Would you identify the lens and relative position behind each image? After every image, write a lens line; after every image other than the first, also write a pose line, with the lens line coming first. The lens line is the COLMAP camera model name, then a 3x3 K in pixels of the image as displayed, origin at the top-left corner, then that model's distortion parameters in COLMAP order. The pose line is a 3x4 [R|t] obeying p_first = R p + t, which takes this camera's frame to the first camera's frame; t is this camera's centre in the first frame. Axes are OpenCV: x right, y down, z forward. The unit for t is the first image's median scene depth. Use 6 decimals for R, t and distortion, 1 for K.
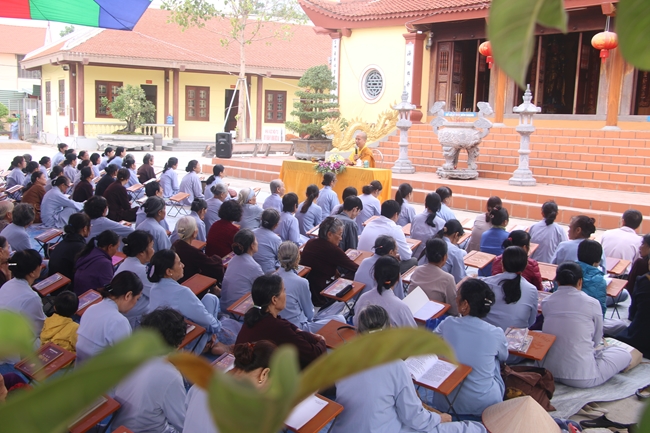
lens RADIAL K [[730.8, 0, 325.0], [0, 730.8, 216.5], [0, 0, 1]] dist [0.027052, 0.038275]
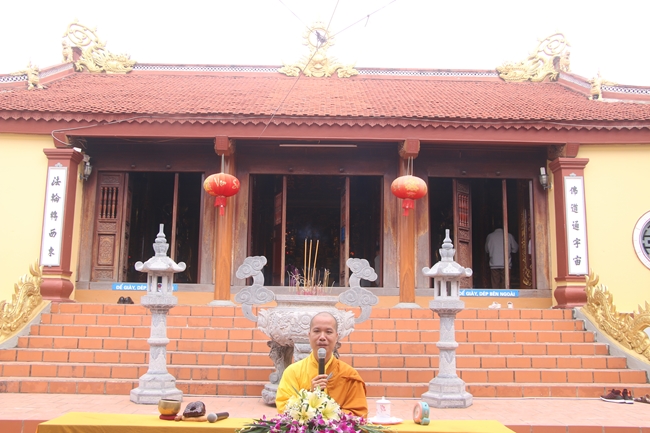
lens RADIAL K [[634.2, 0, 325.0], [0, 634.2, 216.5], [0, 0, 1]] dist [-0.129785, 0.248590]
pose [[0.641156, 0.098406, 0.761075, -0.125555], [0.109891, 0.969751, -0.217963, -0.065763], [-0.759502, 0.223383, 0.610948, 0.552813]]
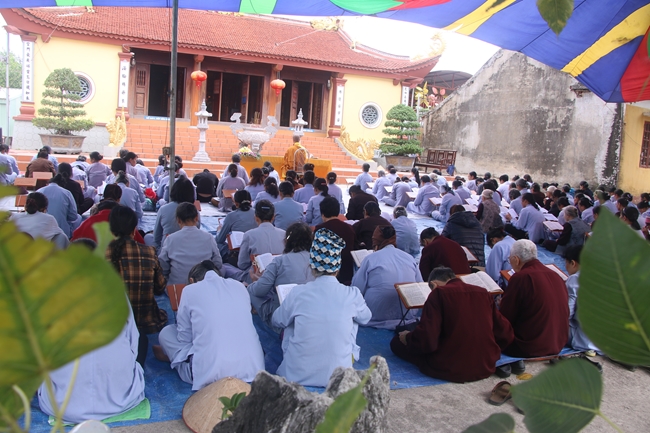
lens RADIAL K [[546.2, 0, 325.0], [0, 546.2, 216.5], [0, 0, 1]] dist [-0.152935, 0.139678]
pose [[0.297702, -0.123168, 0.946680, -0.699140], [0.070970, 0.991754, 0.106714, -0.043097], [-0.952017, 0.035417, 0.303988, 0.407173]]
